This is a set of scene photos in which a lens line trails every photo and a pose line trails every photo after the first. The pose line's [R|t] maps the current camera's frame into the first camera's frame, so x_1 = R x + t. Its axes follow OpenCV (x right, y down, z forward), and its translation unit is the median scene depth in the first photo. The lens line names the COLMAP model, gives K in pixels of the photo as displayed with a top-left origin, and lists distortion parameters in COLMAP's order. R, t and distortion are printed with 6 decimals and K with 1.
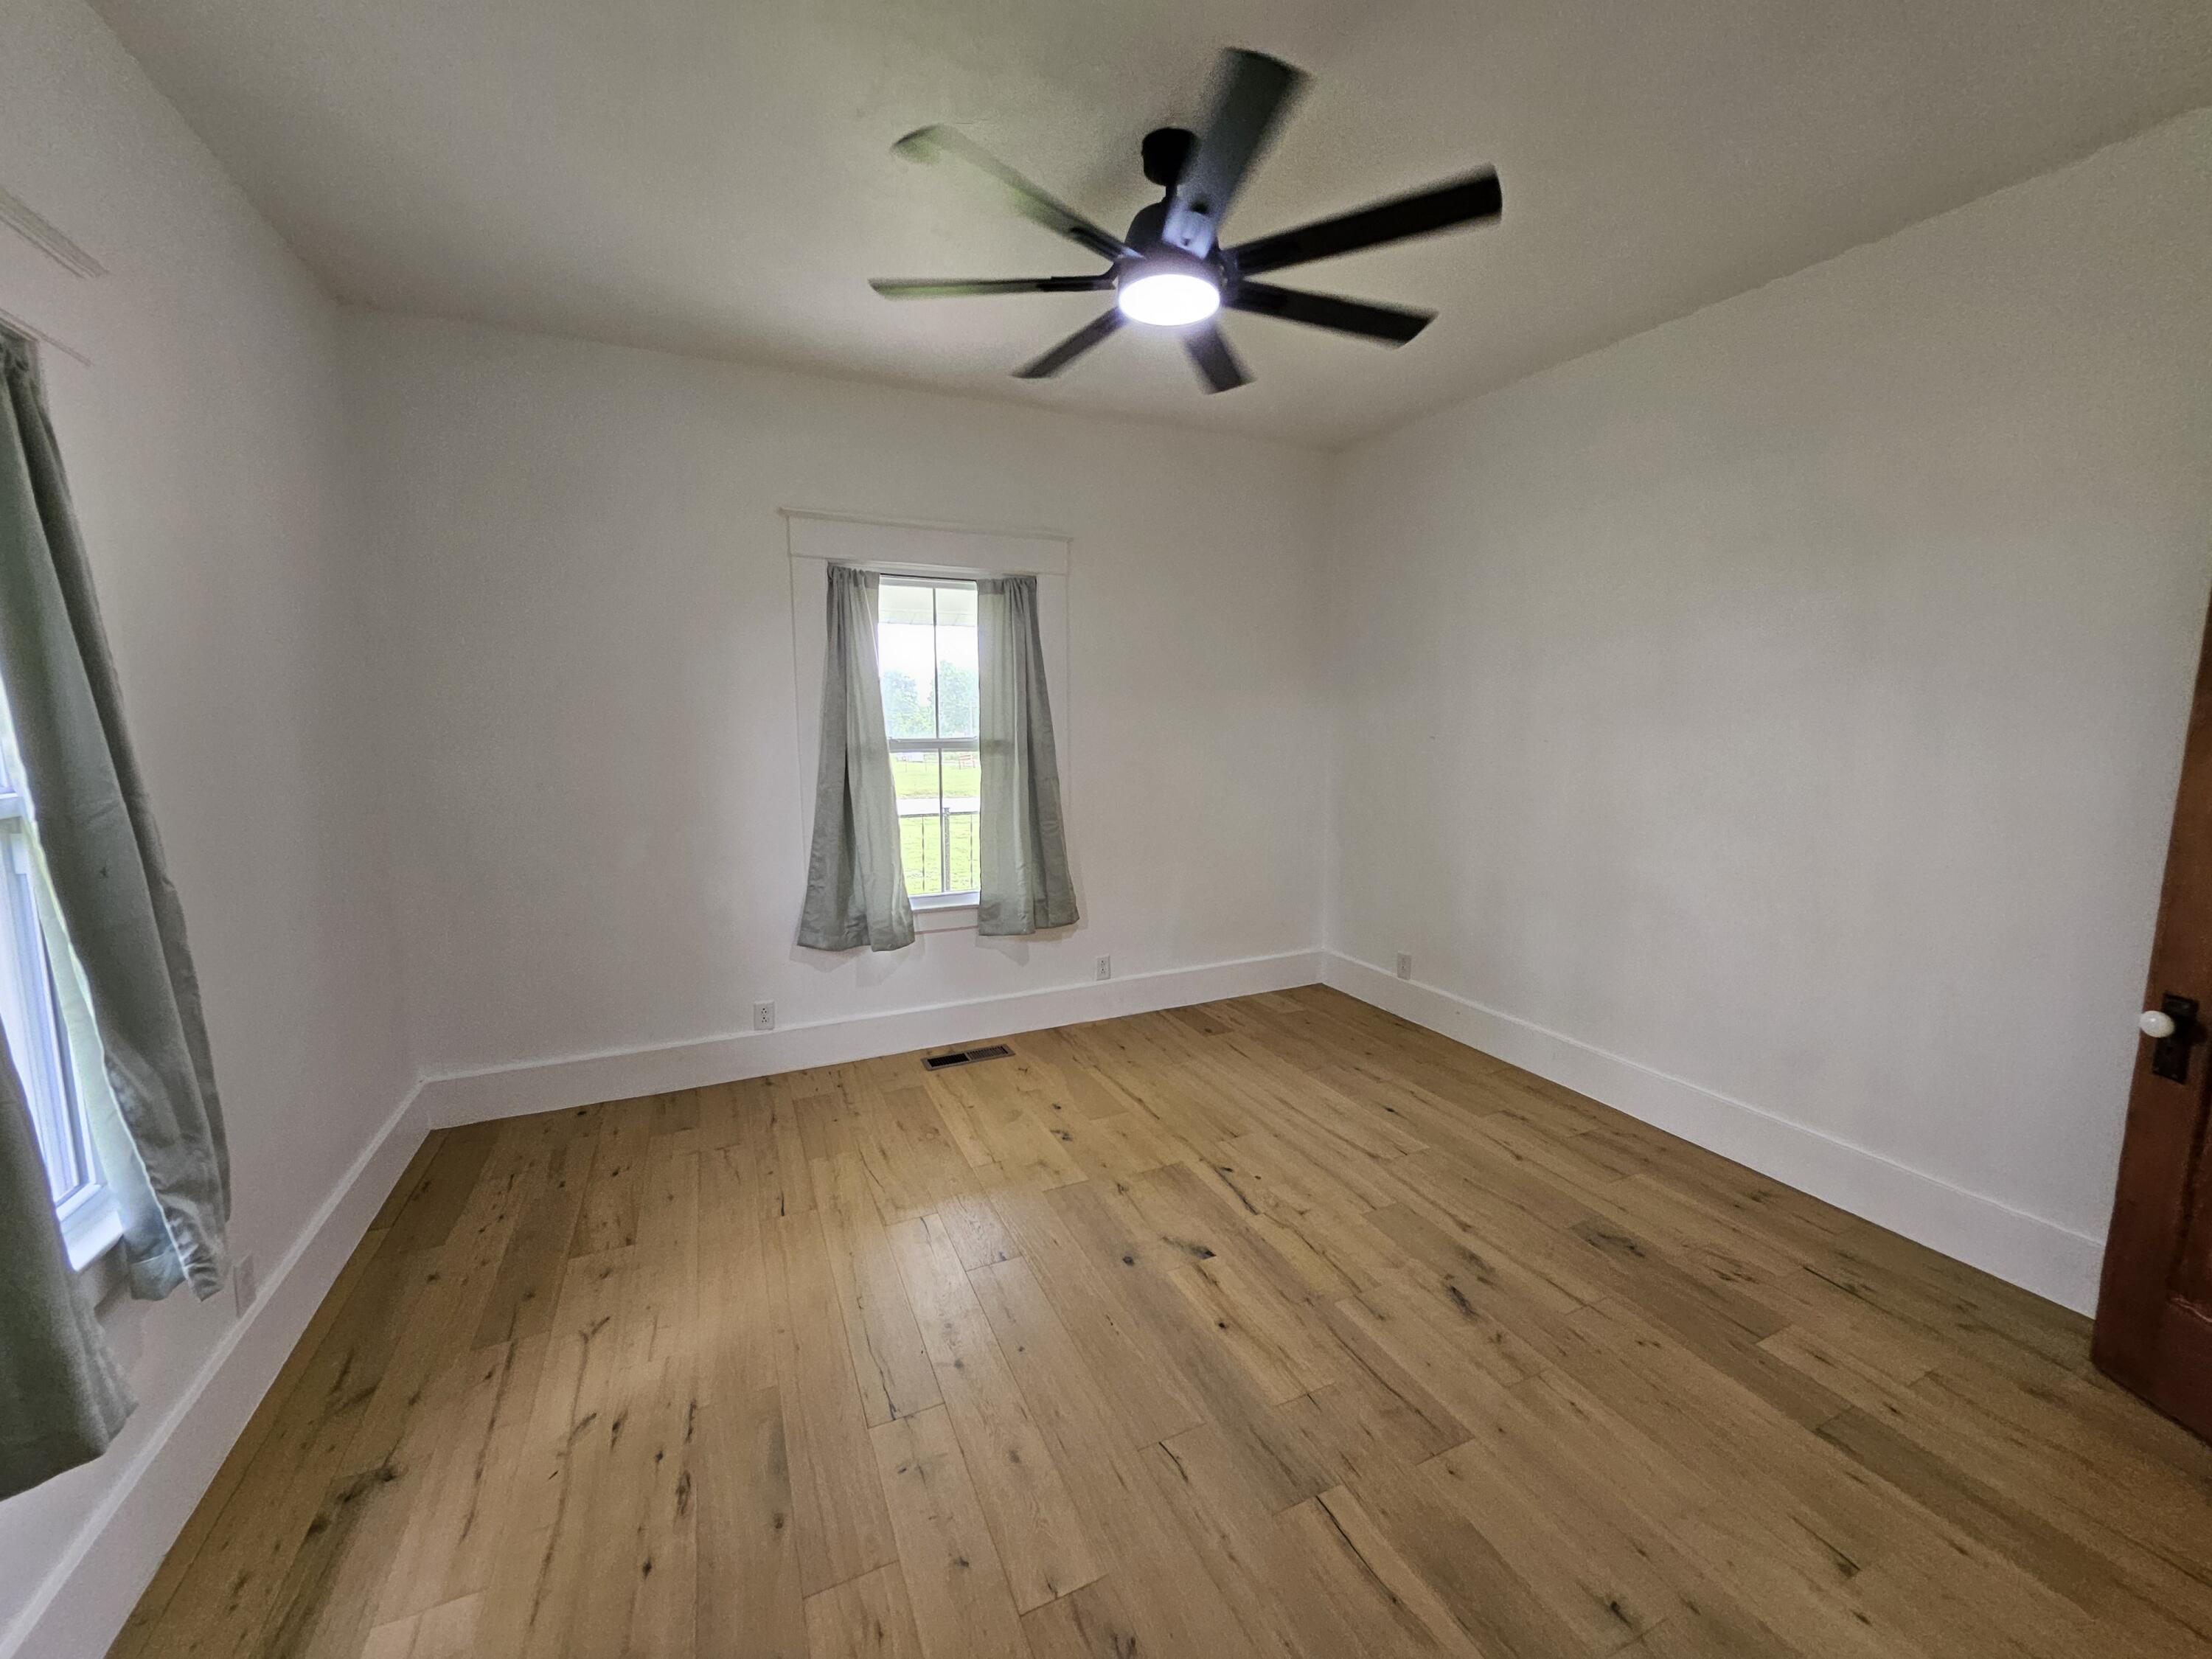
lens RADIAL K [[864.4, 0, 1103.8], [0, 864.4, 825.3], [0, 0, 1]] dist [0.004406, -0.003822]
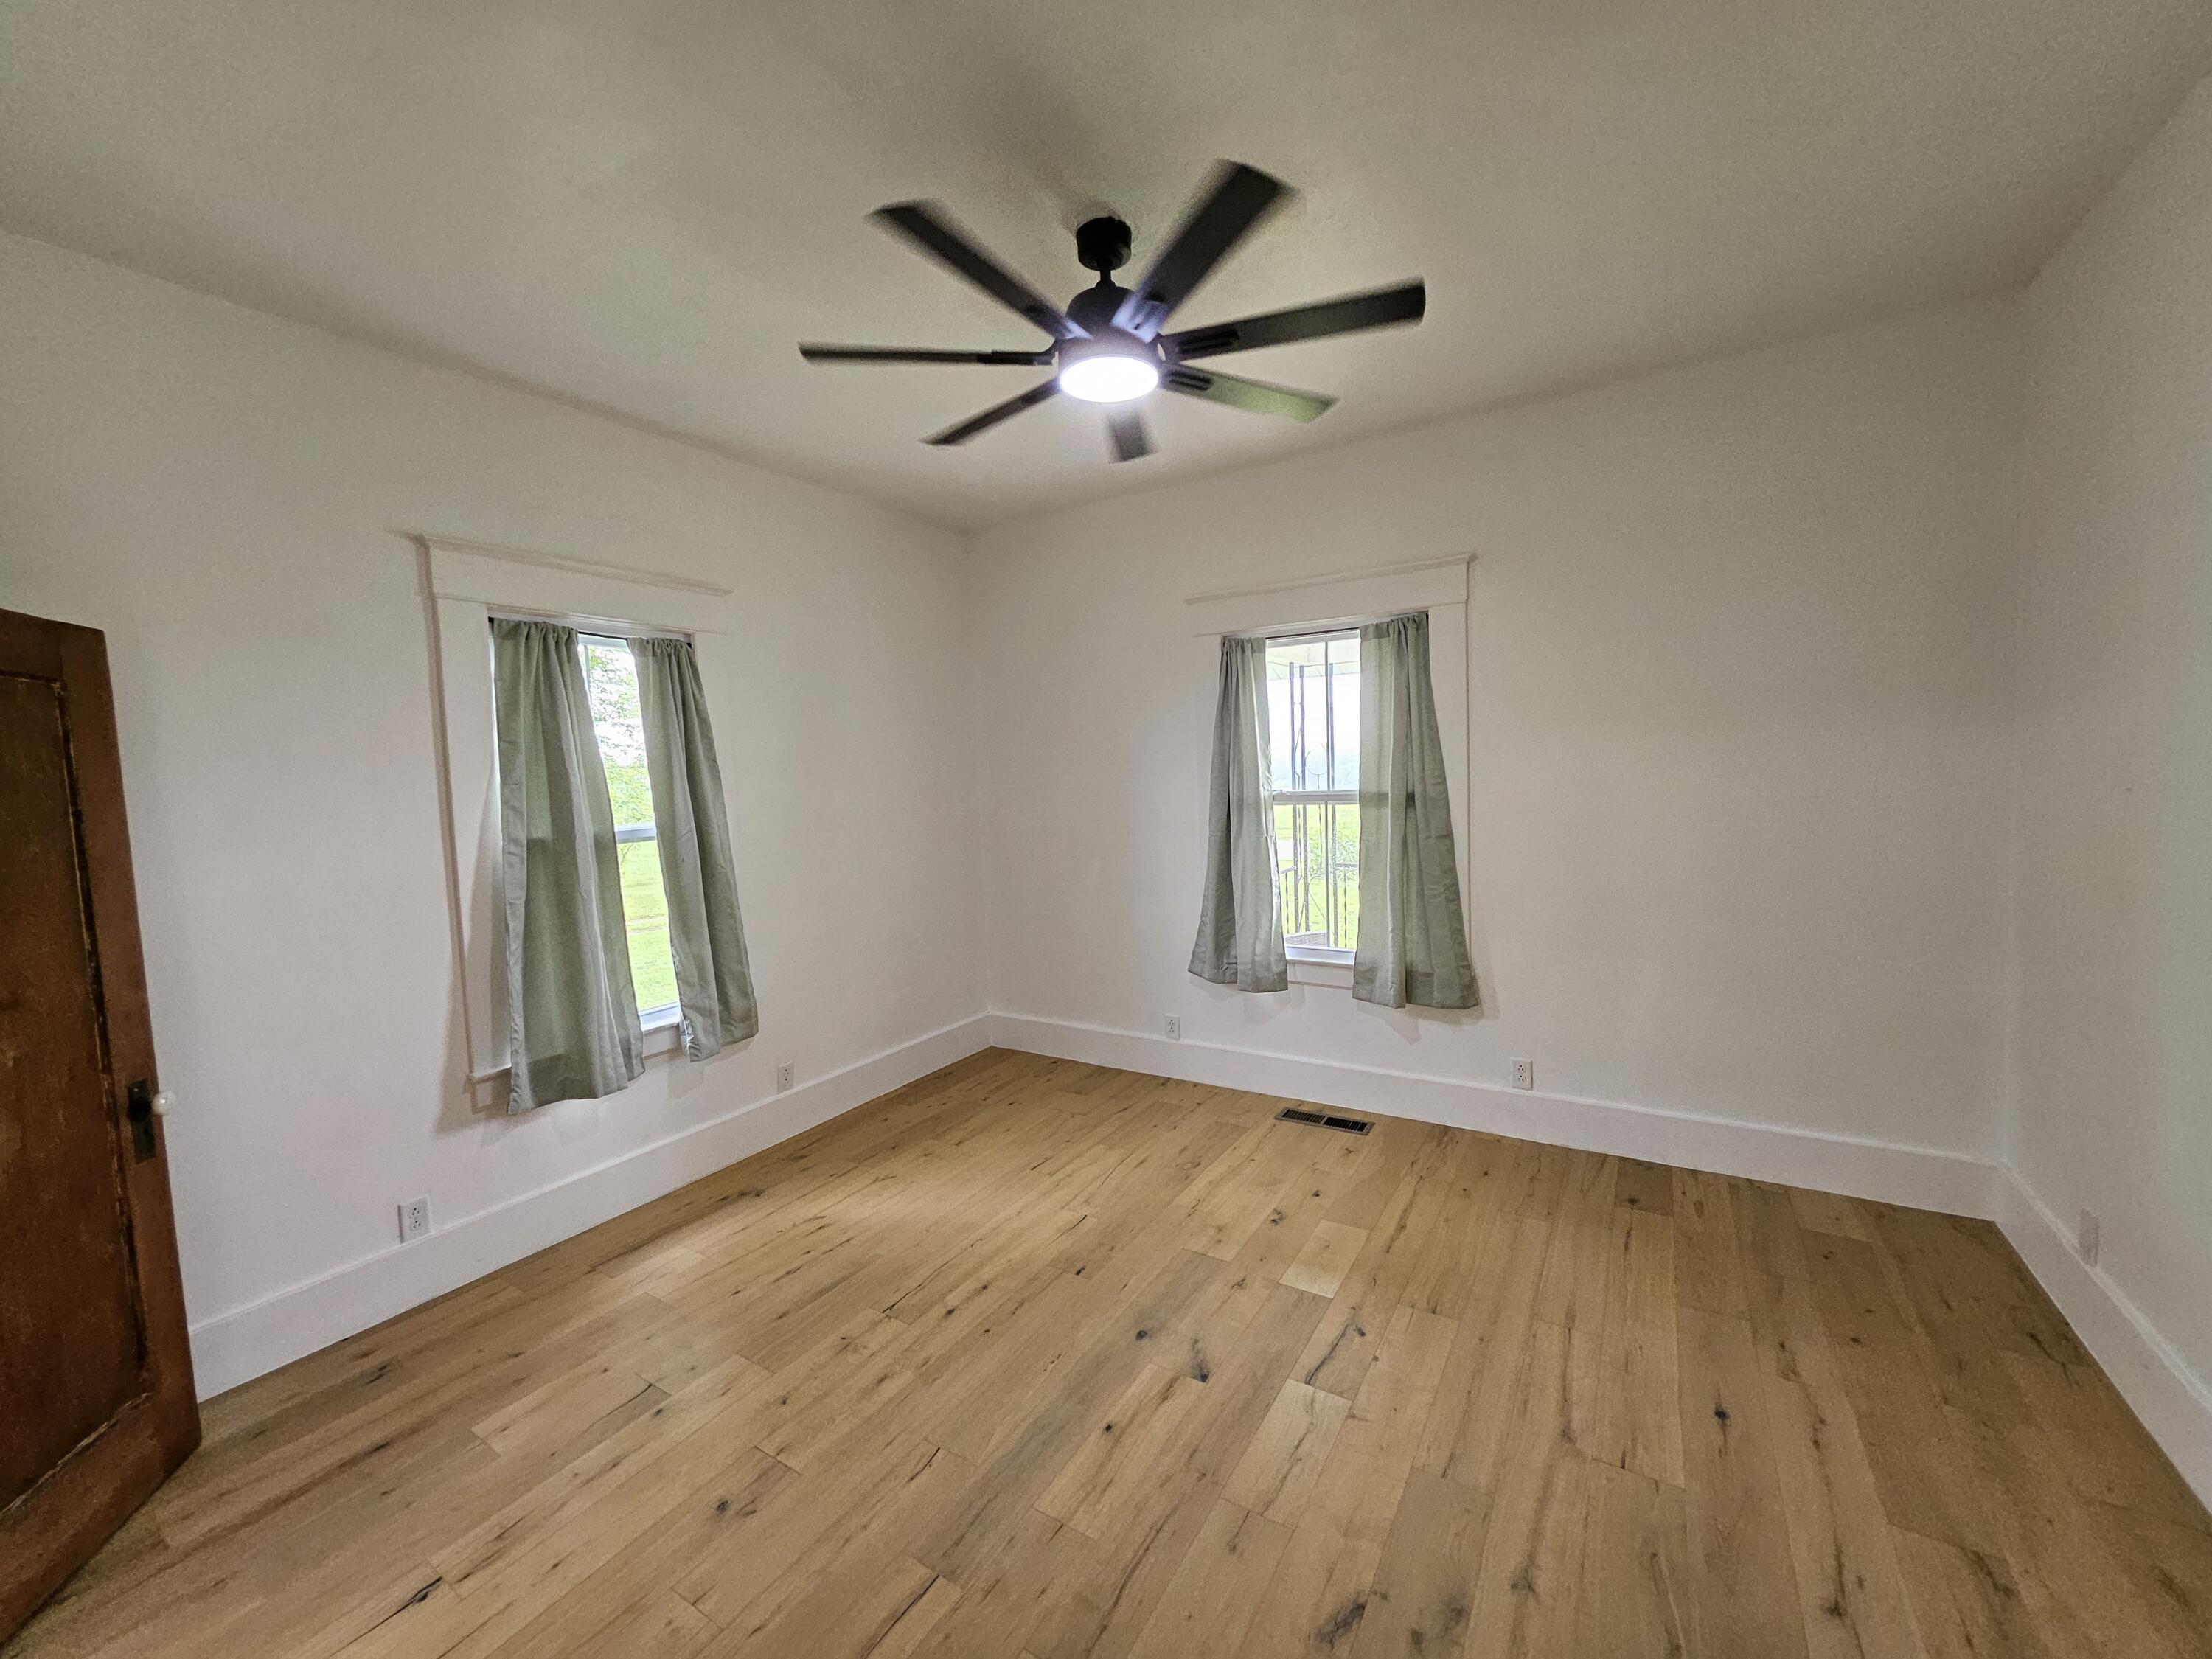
lens RADIAL K [[865.6, 0, 1107.8], [0, 865.6, 826.7], [0, 0, 1]] dist [0.000956, 0.002076]
pose [[0.546480, 0.035746, -0.836709, 0.529577], [-0.070510, 0.997505, -0.003437, -0.040672], [0.834498, 0.060875, 0.547637, 0.261180]]
